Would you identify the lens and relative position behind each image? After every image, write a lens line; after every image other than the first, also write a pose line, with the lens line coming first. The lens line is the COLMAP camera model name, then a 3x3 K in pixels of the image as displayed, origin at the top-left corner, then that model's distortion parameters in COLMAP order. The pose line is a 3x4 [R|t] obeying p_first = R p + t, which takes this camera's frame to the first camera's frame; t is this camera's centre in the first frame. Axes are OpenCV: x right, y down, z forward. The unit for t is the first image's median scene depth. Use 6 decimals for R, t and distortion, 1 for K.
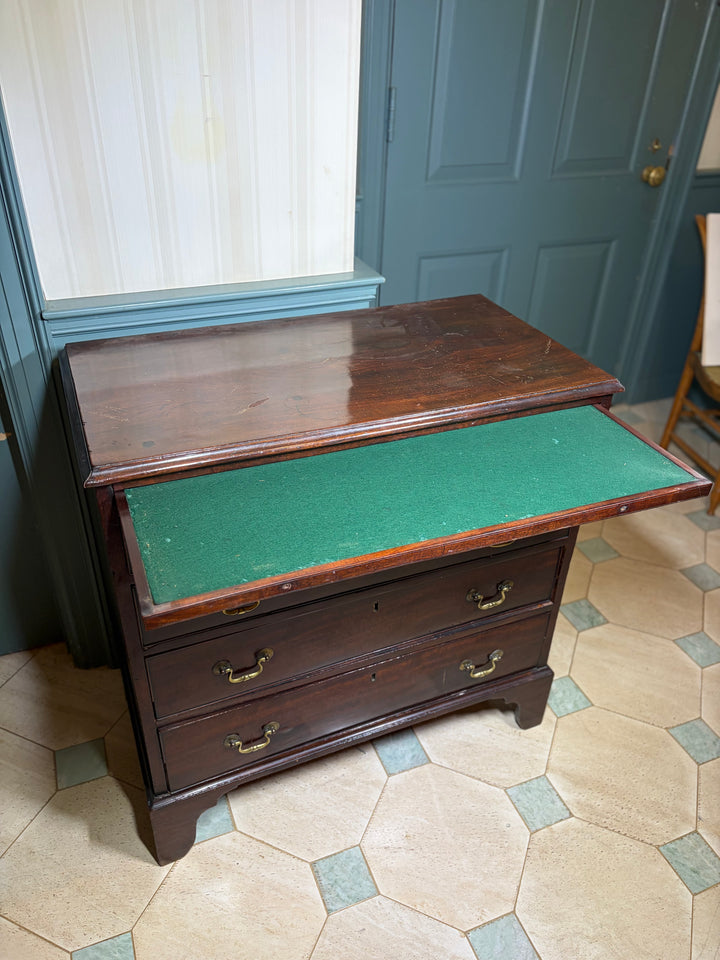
lens RADIAL K [[740.8, 0, 360.4], [0, 740.8, 474.6], [0, 0, 1]] dist [0.050289, -0.063696]
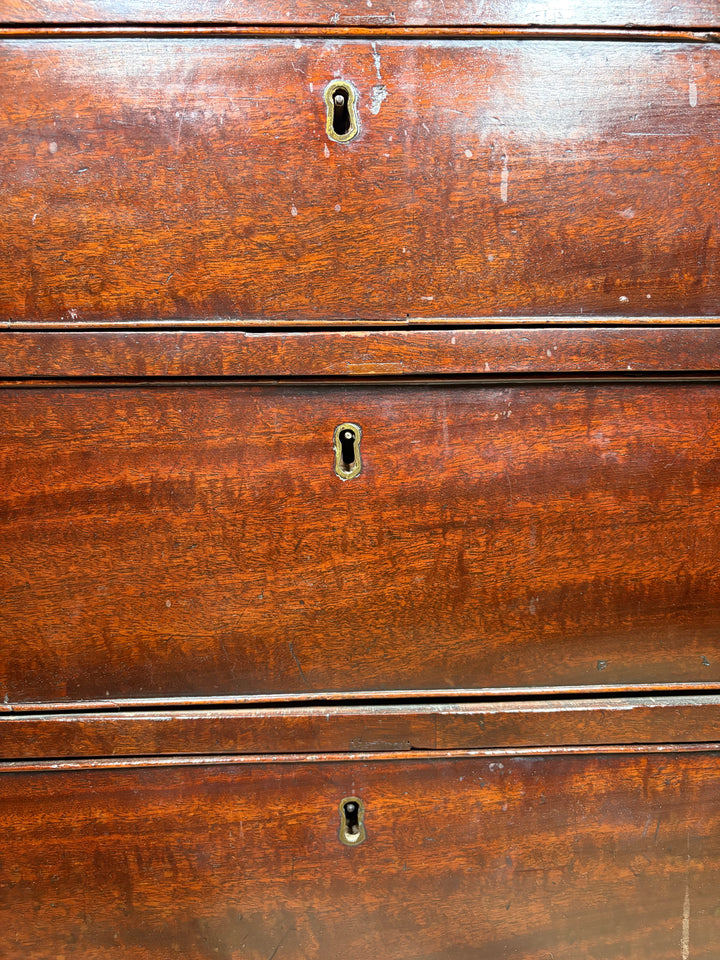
lens RADIAL K [[773.6, 0, 361.7], [0, 773.6, 479.4], [0, 0, 1]] dist [0.001706, -0.020083]
pose [[0.932606, -0.008219, -0.360802, 0.108904], [-0.157463, 0.890295, -0.427295, 0.270279], [0.324733, 0.455311, 0.829000, 0.713381]]
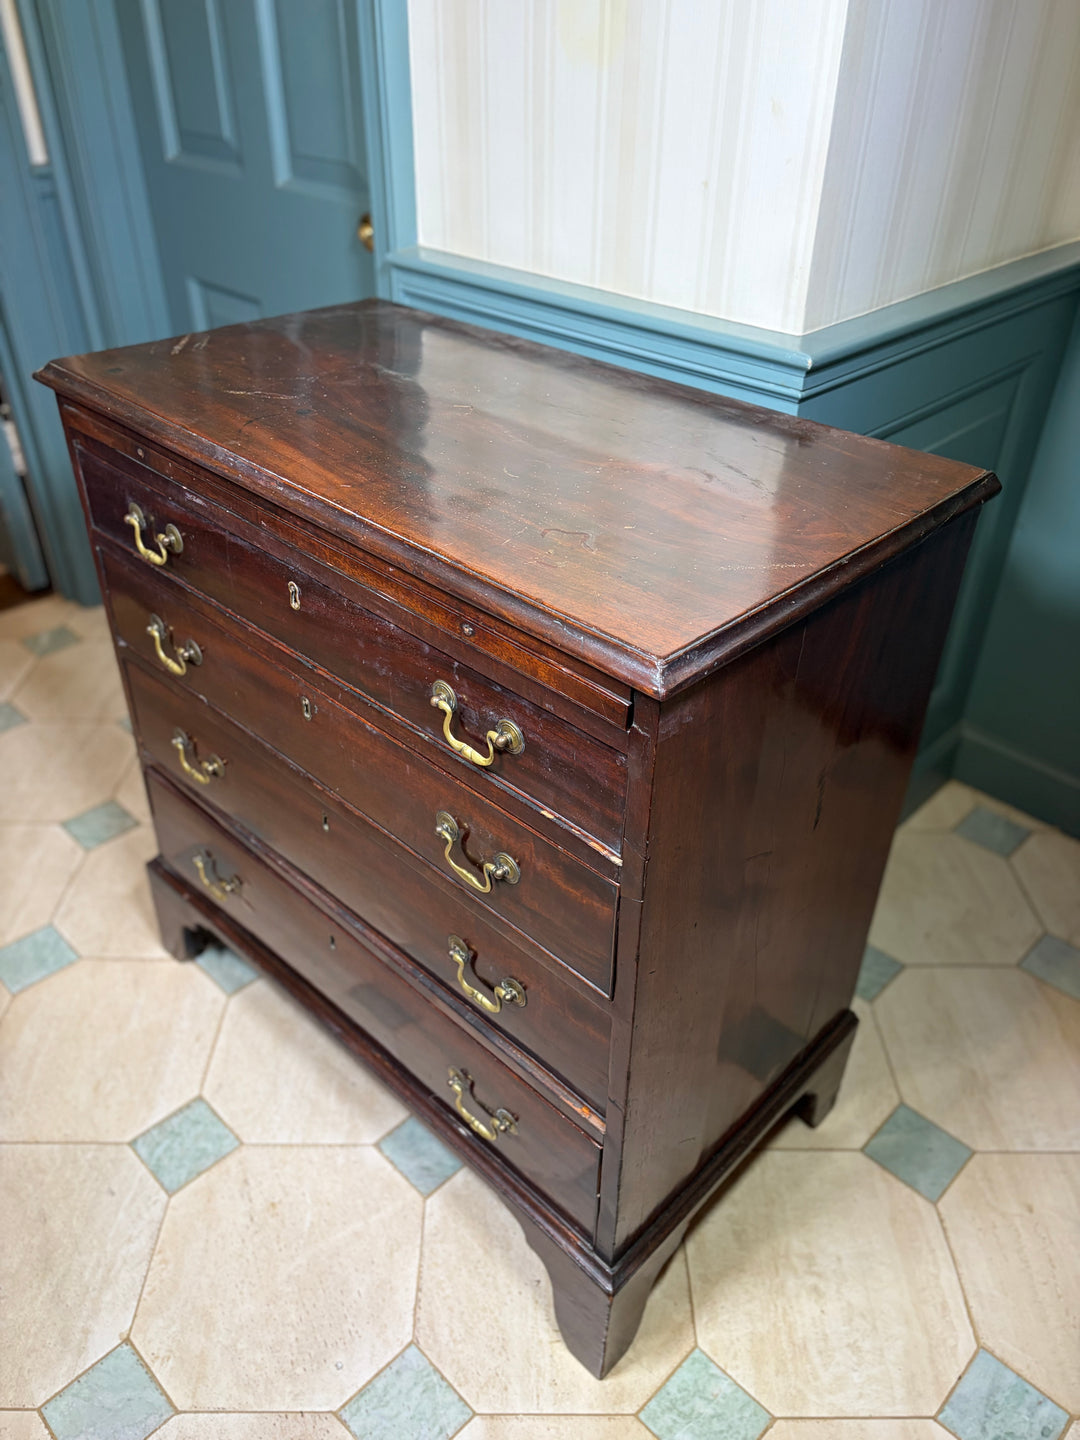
lens RADIAL K [[1111.1, 0, 521.9], [0, 1111.1, 704.1], [0, 0, 1]] dist [0.050289, -0.063696]
pose [[0.374241, 0.489527, -0.787596, 0.658404], [-0.496649, 0.823045, 0.275568, -0.196863], [0.783124, 0.288030, 0.551140, 0.551787]]
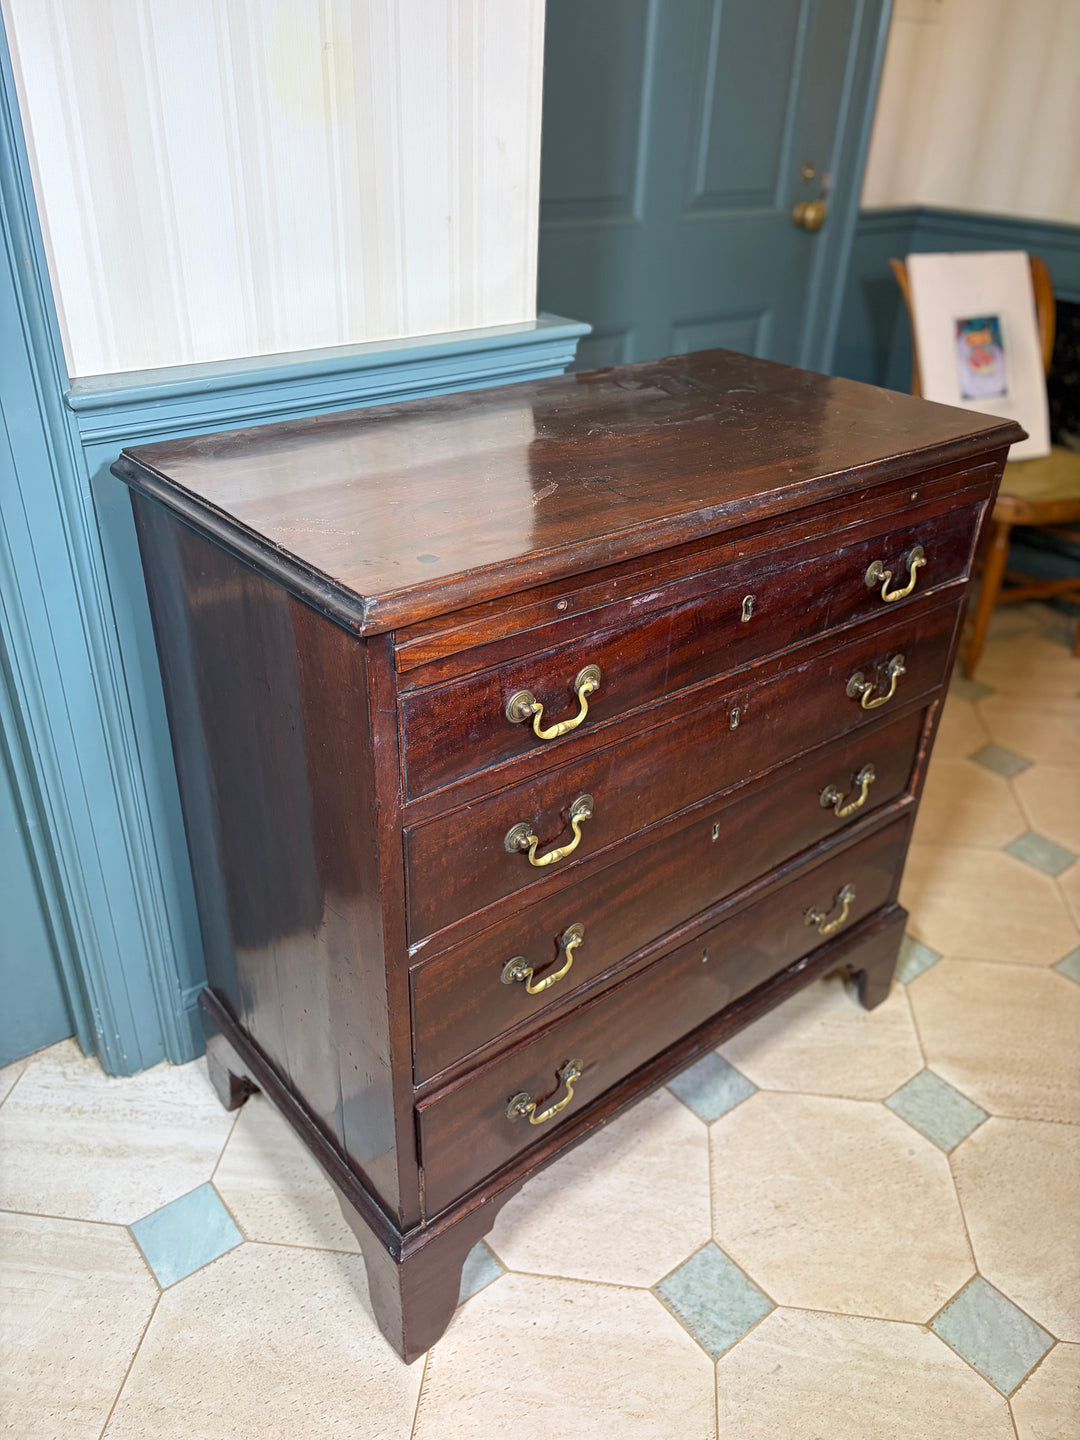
lens RADIAL K [[1111.1, 0, 543.2], [0, 1111.1, 706.7], [0, 0, 1]] dist [0.050289, -0.063696]
pose [[0.958479, -0.143298, 0.246543, -0.294798], [0.153899, 0.987791, -0.024176, 0.070532], [-0.240069, 0.061115, 0.968830, 0.128178]]
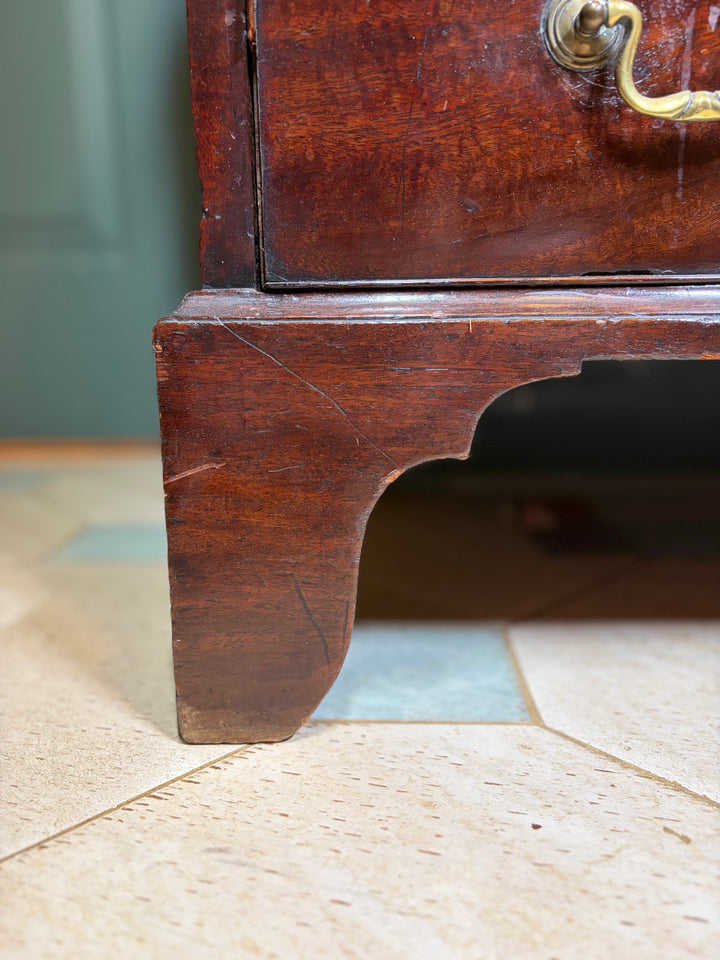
lens RADIAL K [[740.8, 0, 349.2], [0, 740.8, 479.1], [0, 0, 1]] dist [0.050289, -0.063696]
pose [[0.902693, 0.041373, -0.428292, -0.127481], [-0.193015, 0.928539, -0.317114, 0.495093], [0.384566, 0.368923, 0.846171, 0.777564]]
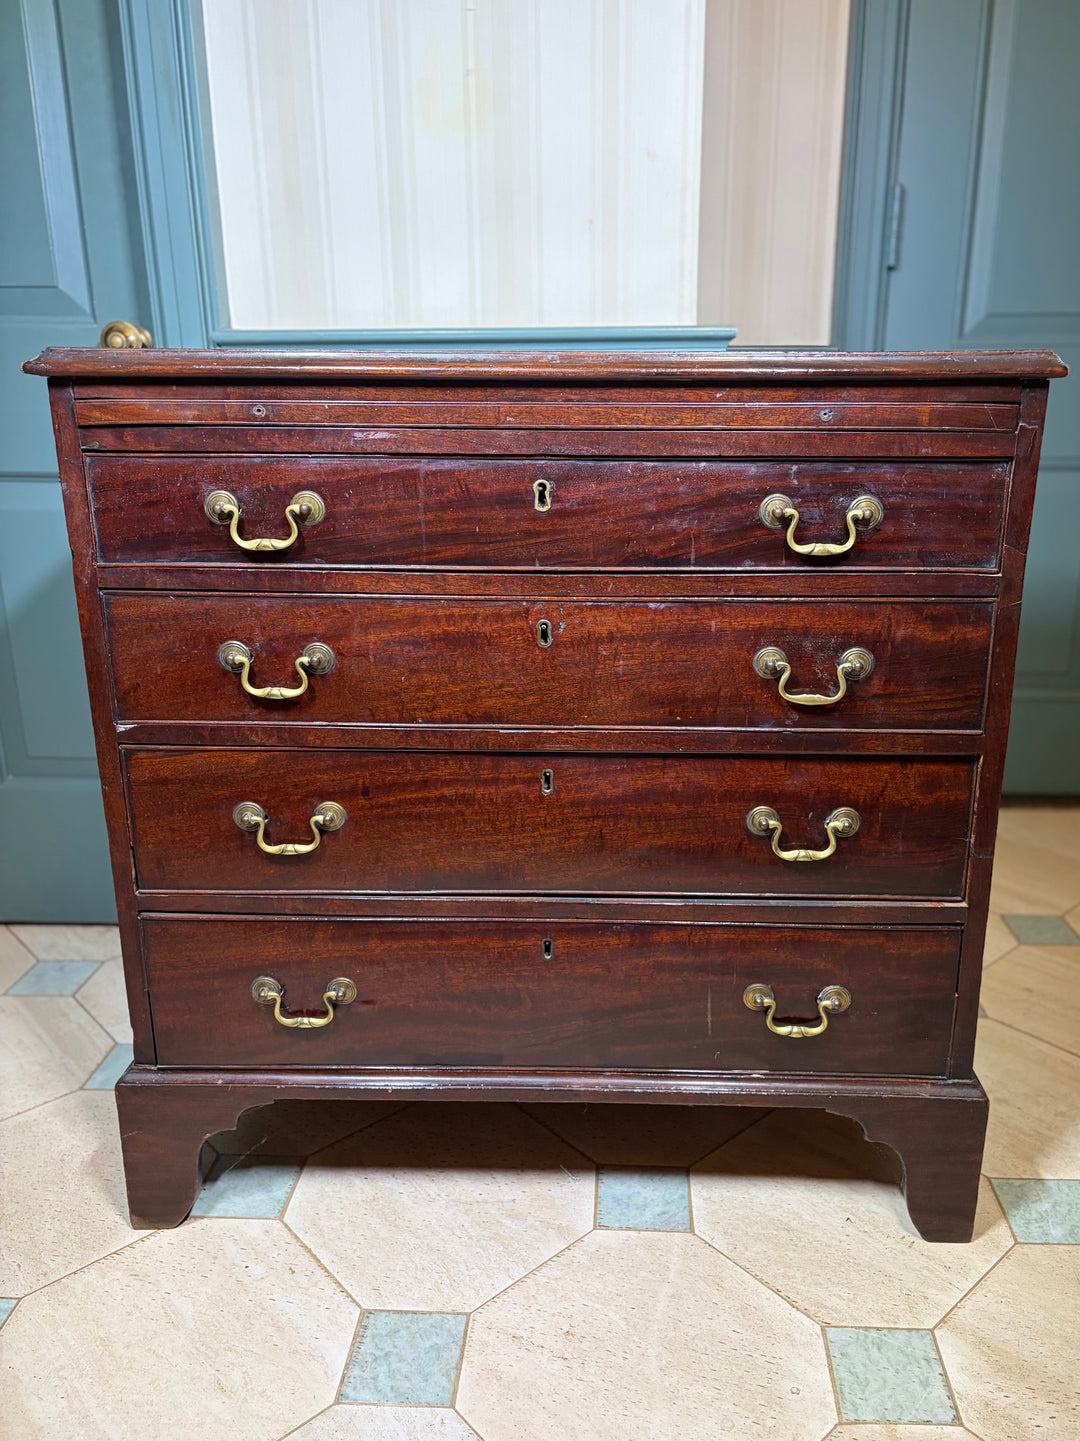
lens RADIAL K [[1111.9, 0, 584.8], [0, 1111.9, 715.7], [0, 0, 1]] dist [0.050289, -0.063696]
pose [[0.906873, 0.083297, -0.413090, 0.334419], [-0.201318, 0.946810, -0.251043, 0.296563], [0.370207, 0.310827, 0.875405, 0.271687]]
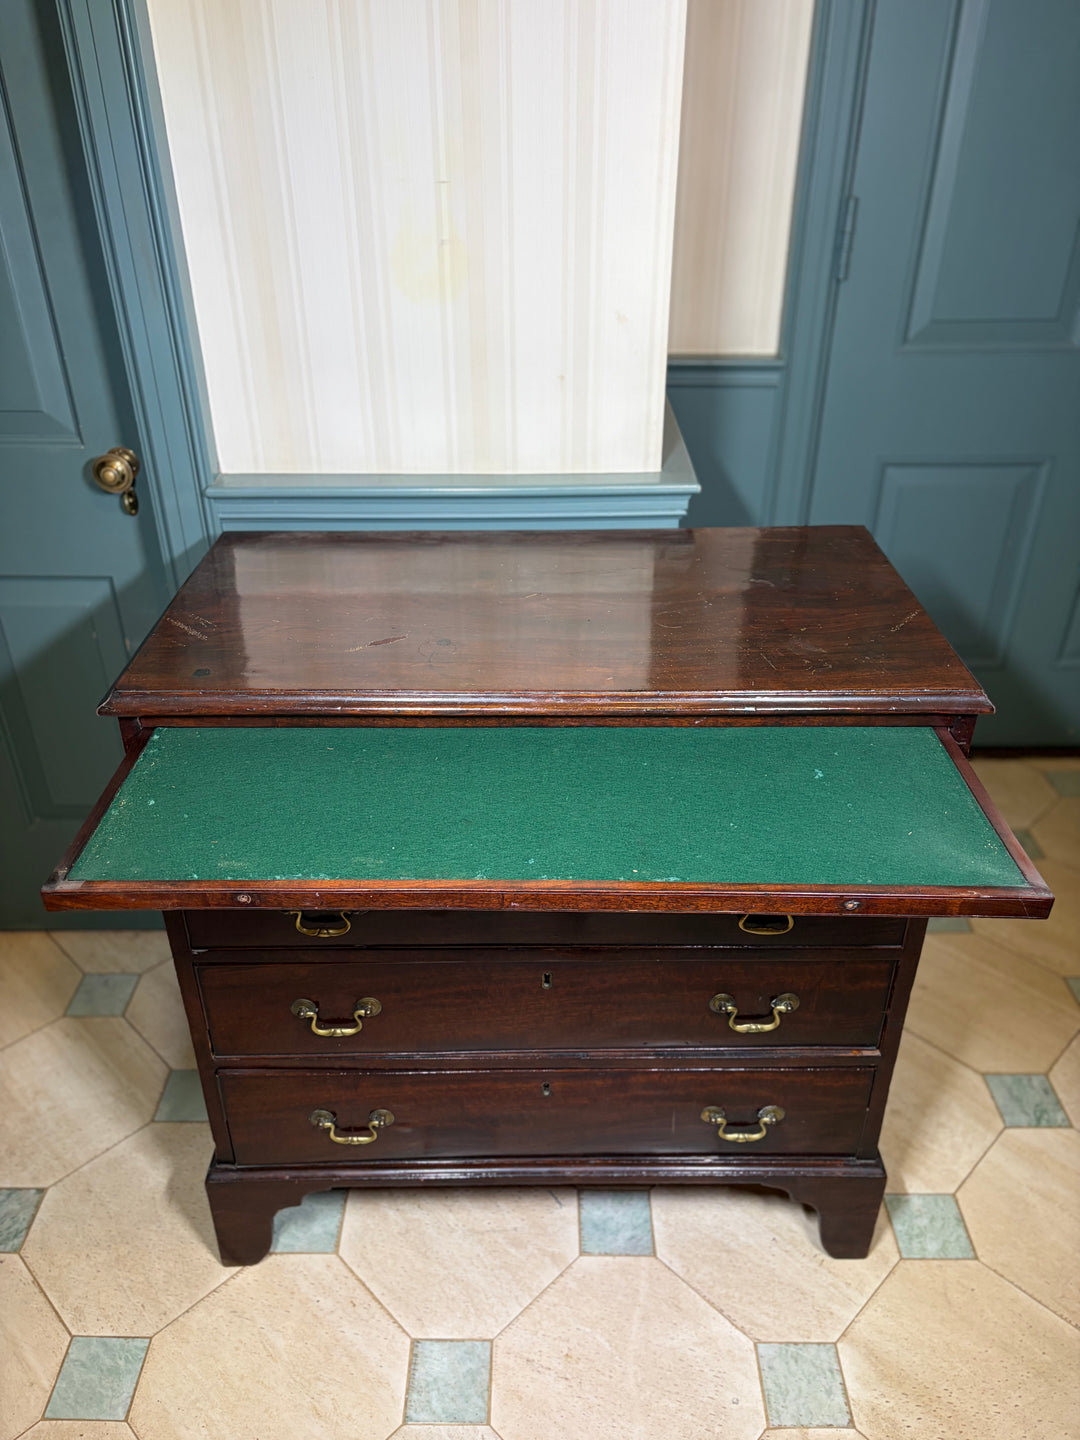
lens RADIAL K [[1111.1, 0, 525.4], [0, 1111.1, 715.1], [0, 0, 1]] dist [0.050289, -0.063696]
pose [[0.918869, 0.163735, -0.358986, 0.285279], [-0.180205, 0.983548, -0.012657, -0.030015], [0.351008, 0.076321, 0.933257, 0.061749]]
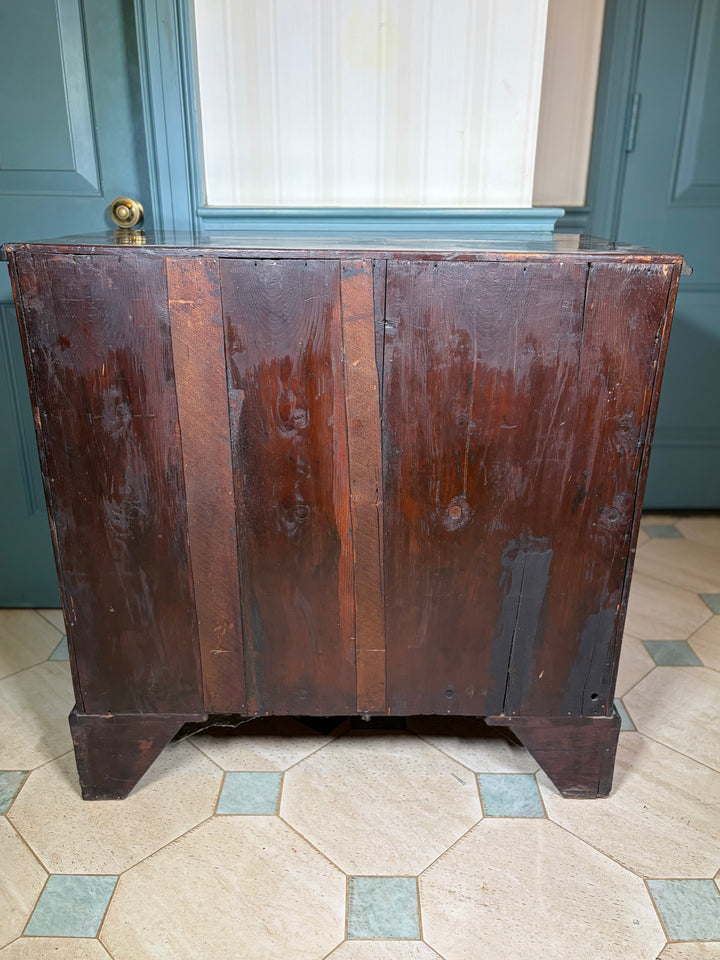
lens RADIAL K [[766.7, 0, 363.7], [0, 766.7, 483.4], [0, 0, 1]] dist [0.046784, -0.060207]
pose [[0.924222, 0.107724, -0.366346, 0.189828], [-0.187705, 0.963637, -0.190187, 0.273851], [0.332536, 0.244540, 0.910835, 0.182751]]
